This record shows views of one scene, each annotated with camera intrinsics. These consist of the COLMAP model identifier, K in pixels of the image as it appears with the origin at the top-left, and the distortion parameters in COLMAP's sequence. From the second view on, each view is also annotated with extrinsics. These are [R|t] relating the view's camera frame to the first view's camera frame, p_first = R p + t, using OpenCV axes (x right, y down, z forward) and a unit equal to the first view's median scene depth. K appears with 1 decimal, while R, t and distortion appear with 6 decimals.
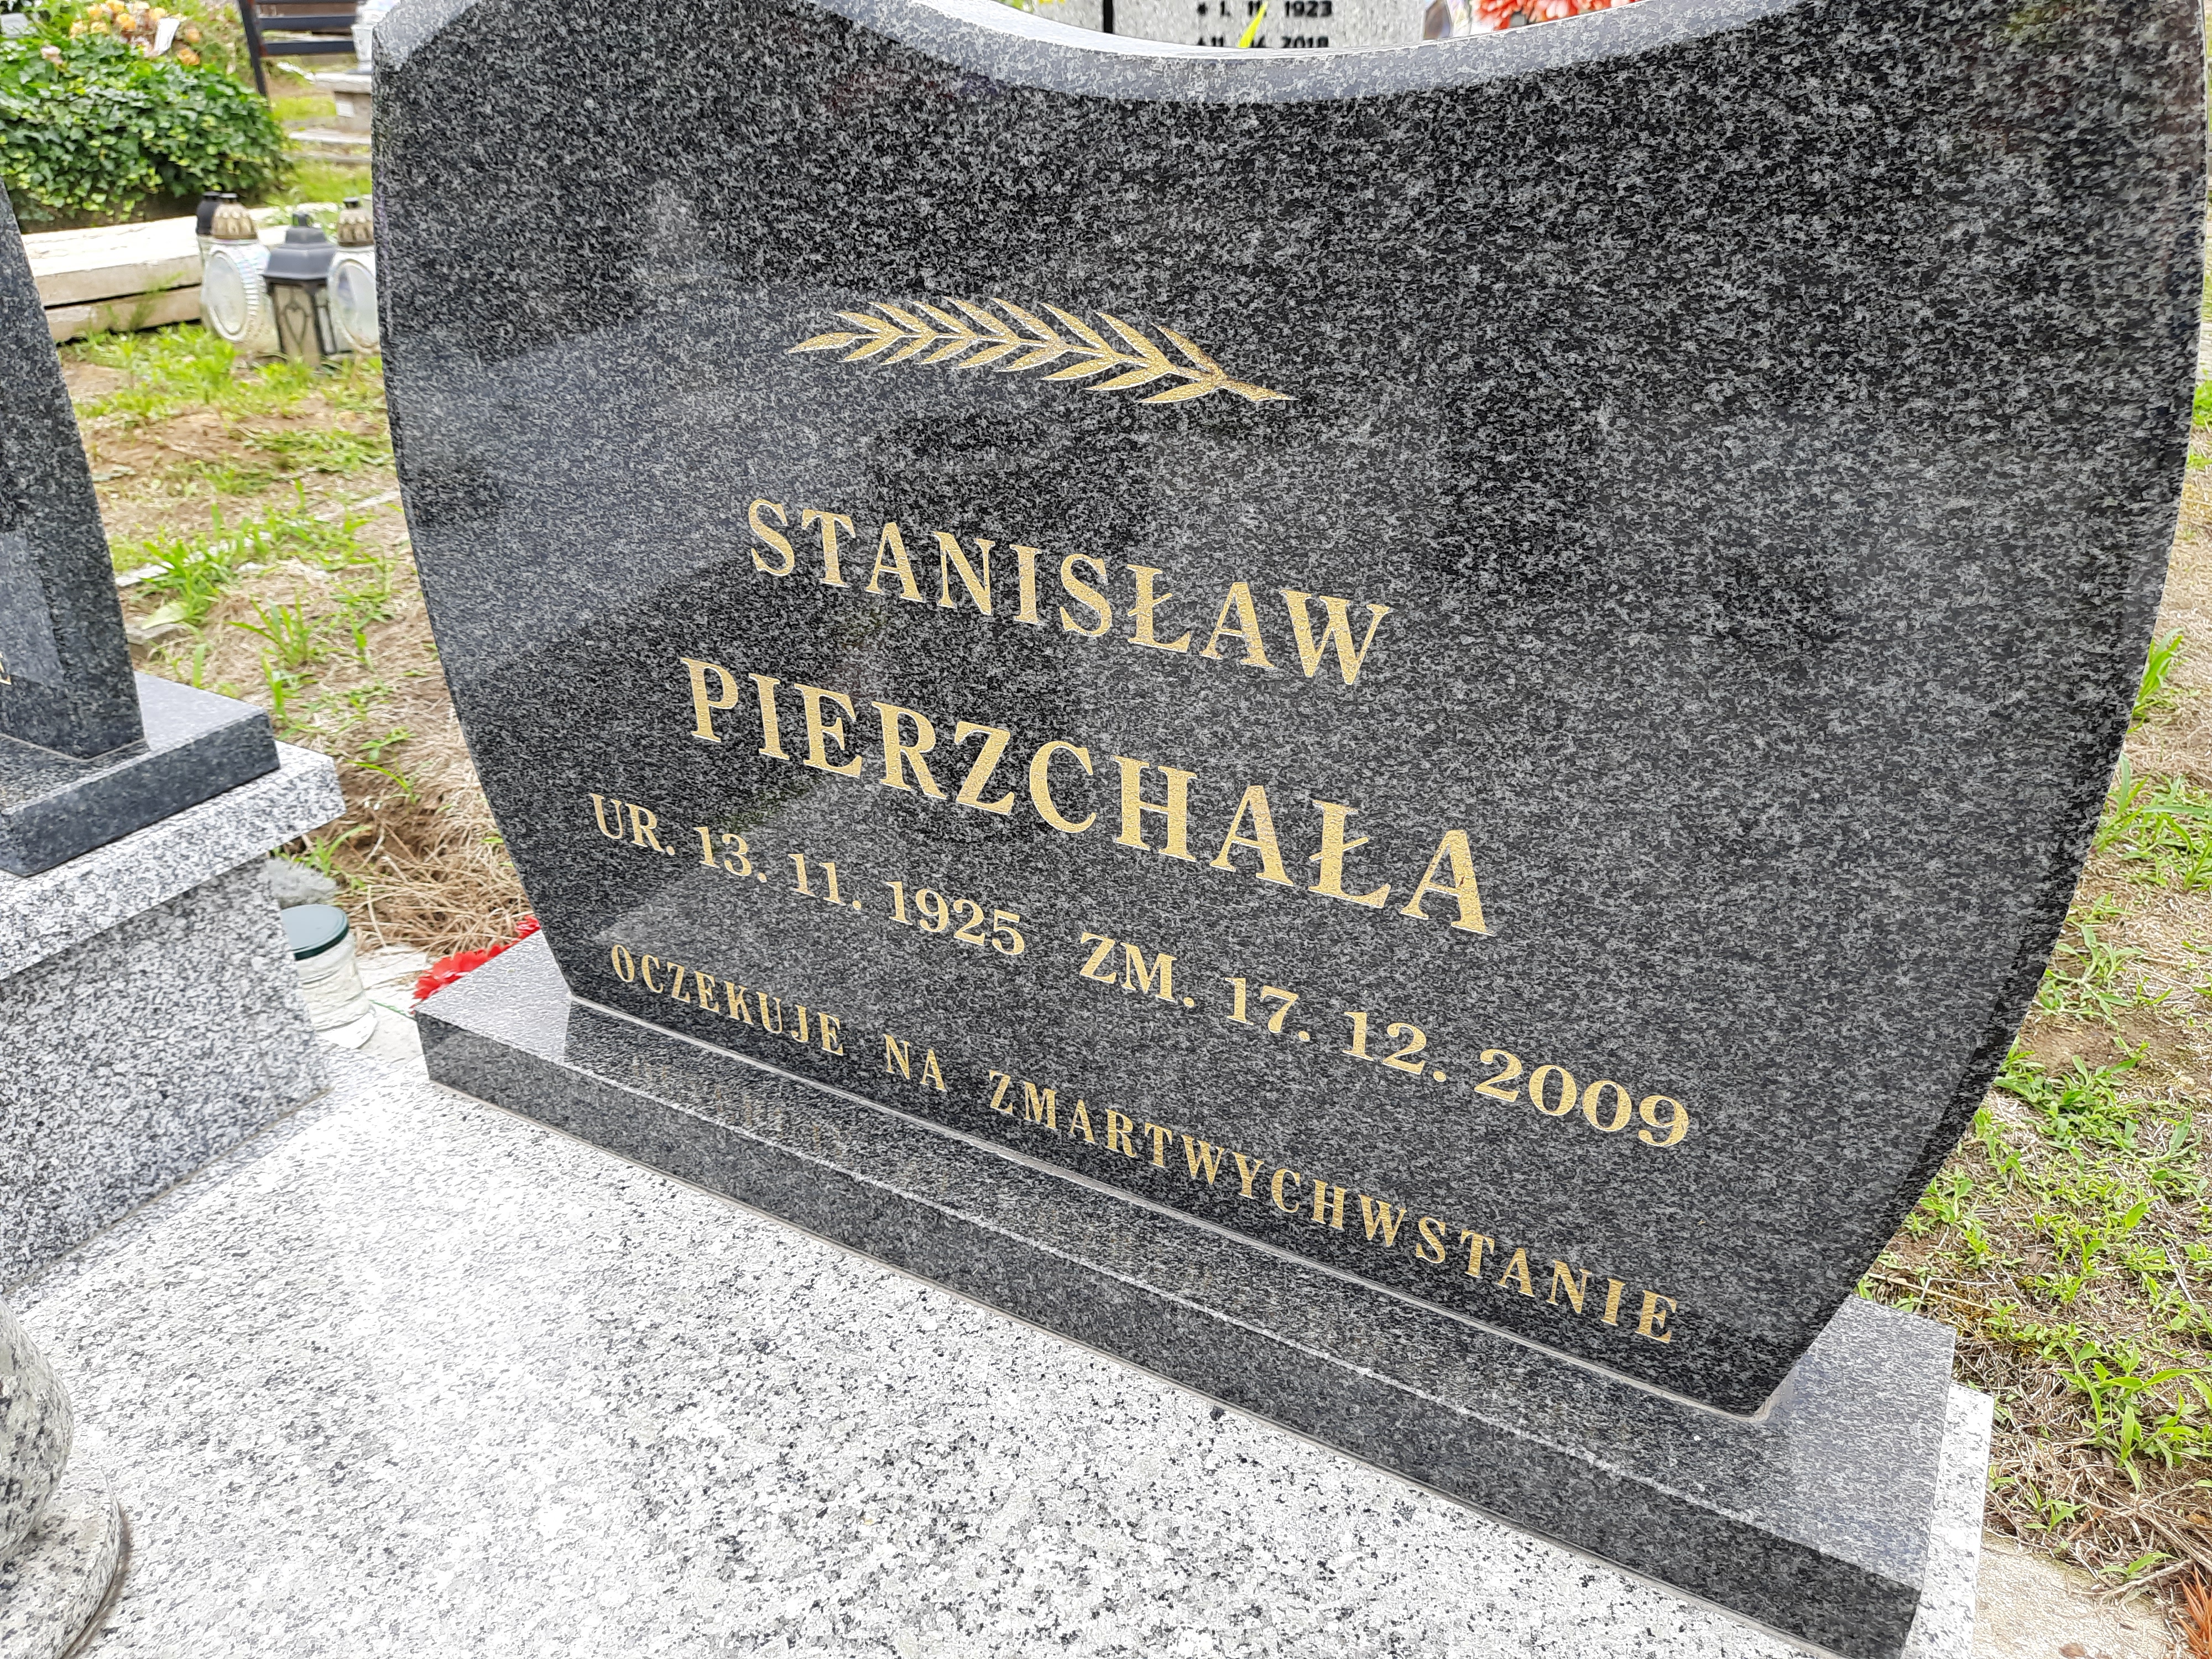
lens RADIAL K [[1638.2, 0, 1103.9], [0, 1638.2, 827.7], [0, 0, 1]] dist [0.026319, -0.016401]
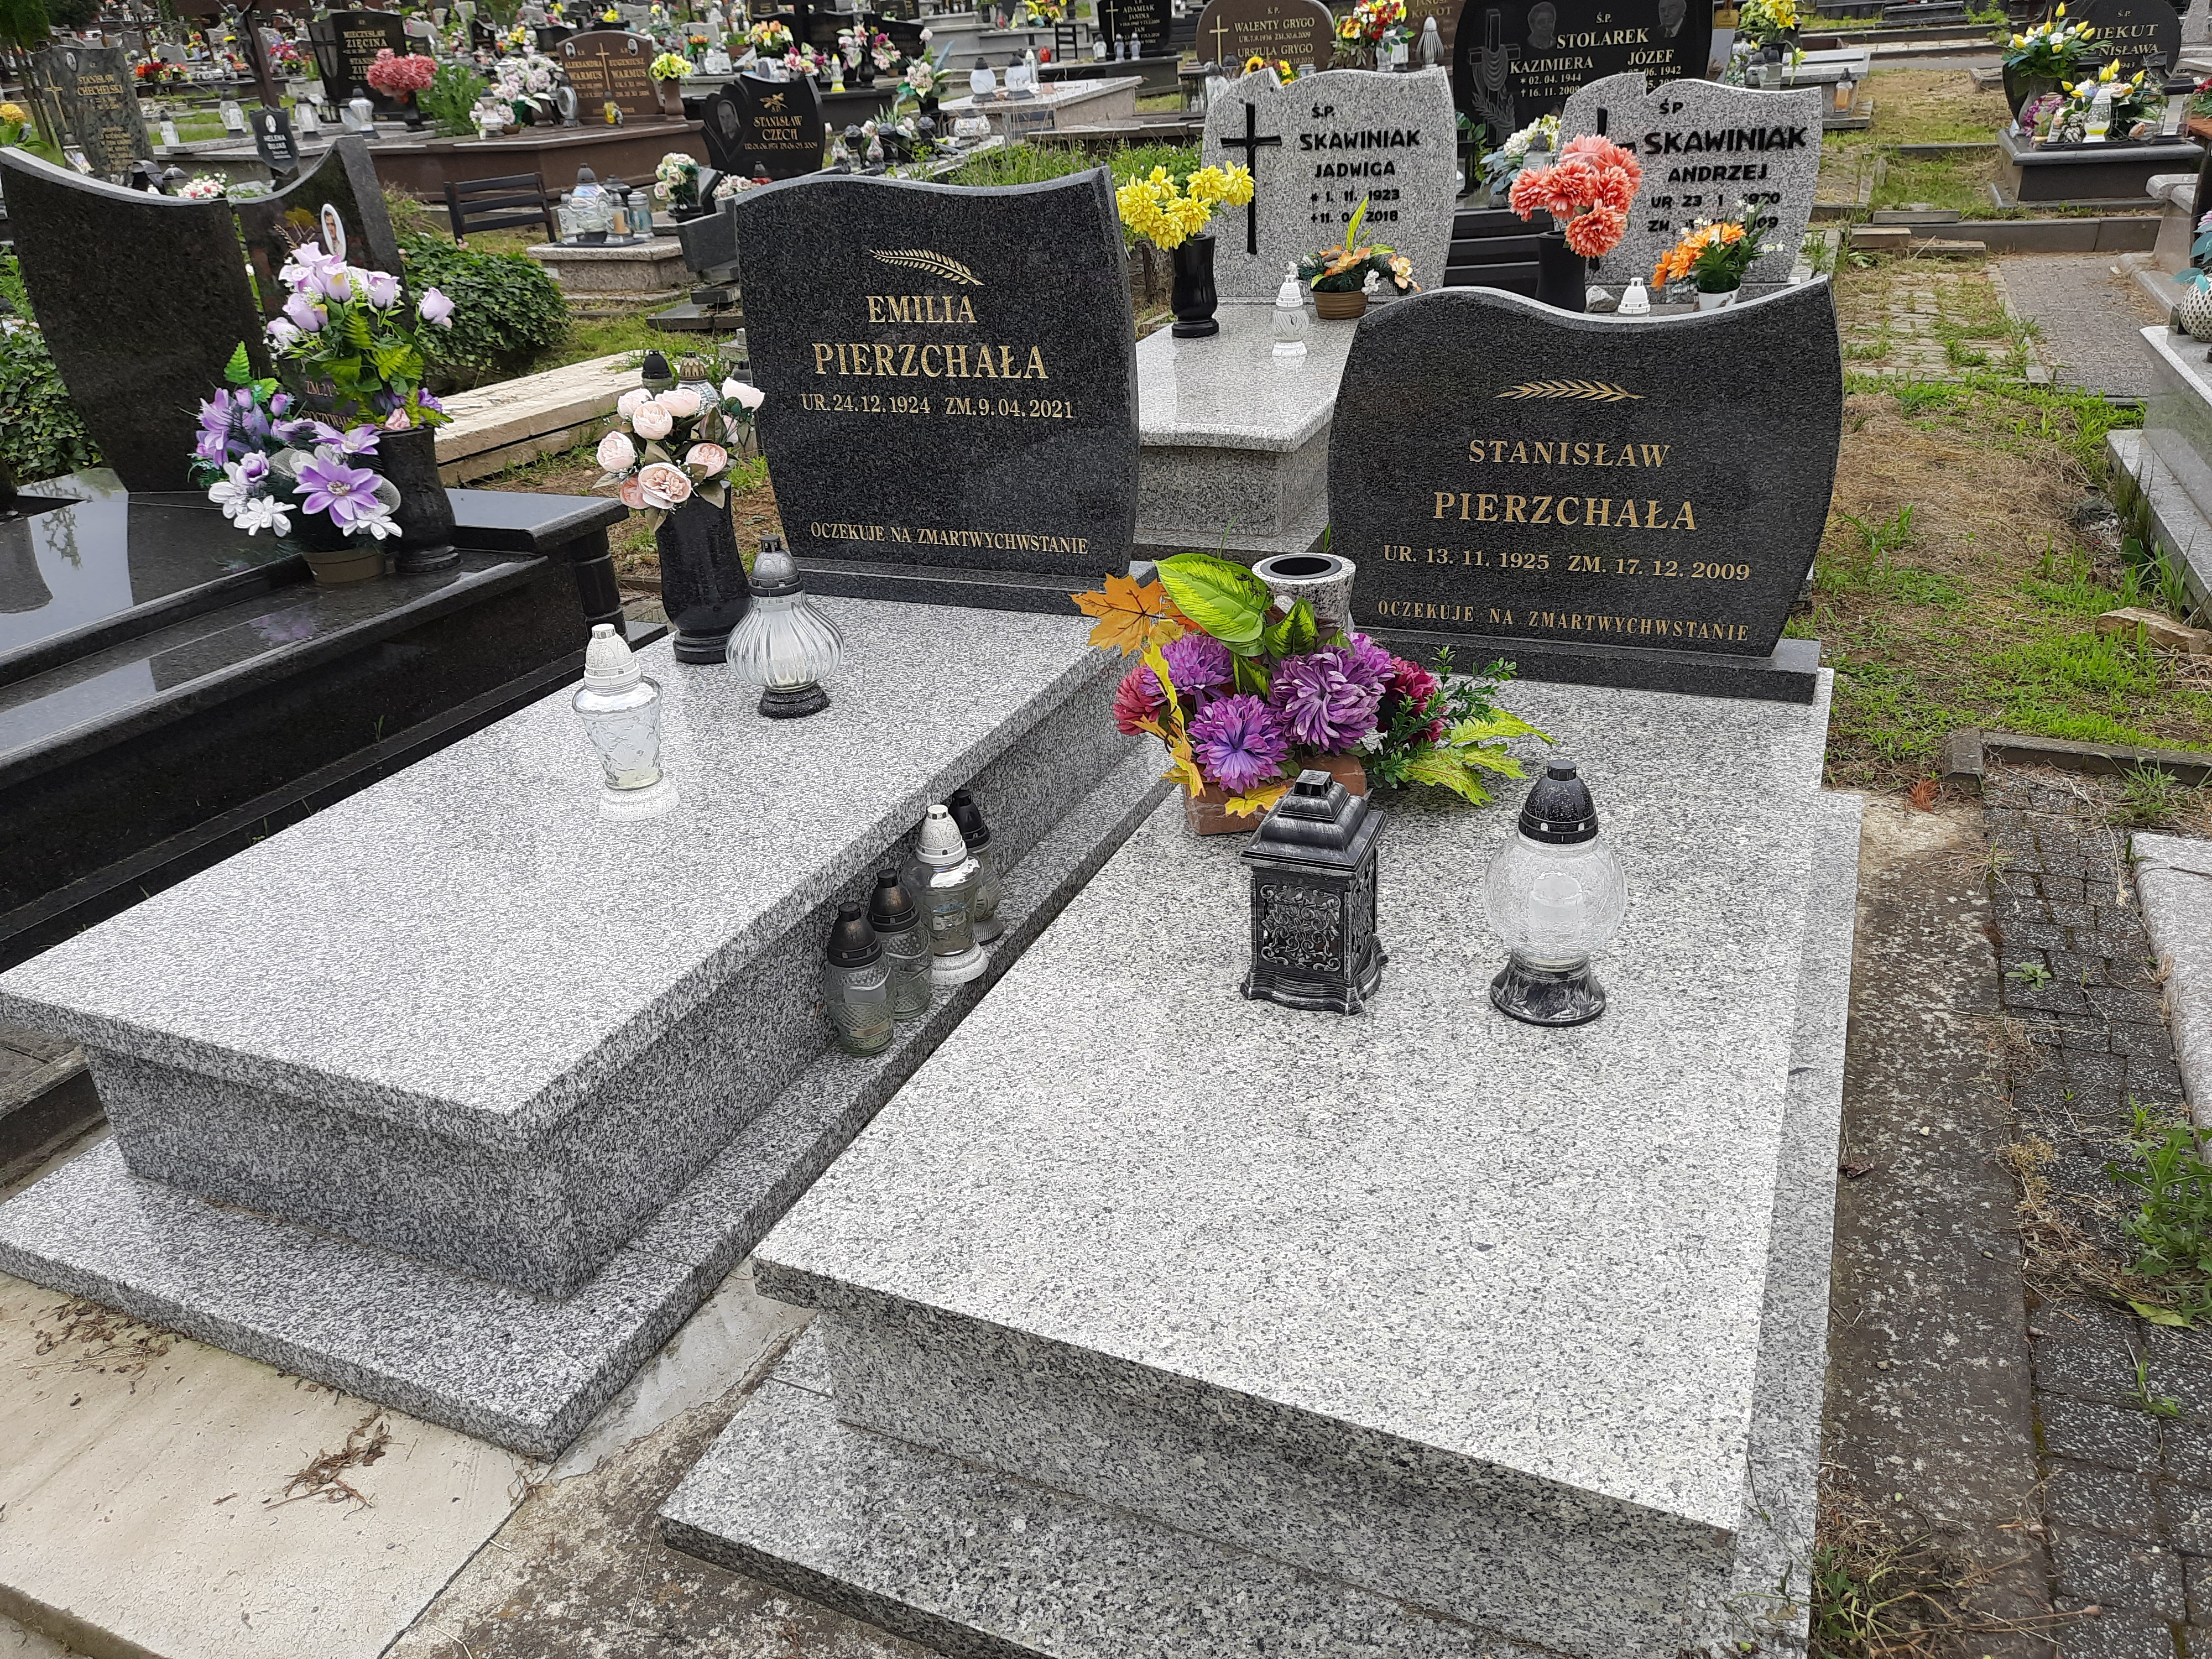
lens RADIAL K [[1638.2, 0, 1103.7], [0, 1638.2, 828.2], [0, 0, 1]] dist [0.026319, -0.016401]
pose [[0.994231, -0.086003, 0.064091, -1.331365], [0.088511, 0.995373, -0.037384, 0.714134], [-0.060579, 0.042841, 0.997244, -2.518687]]
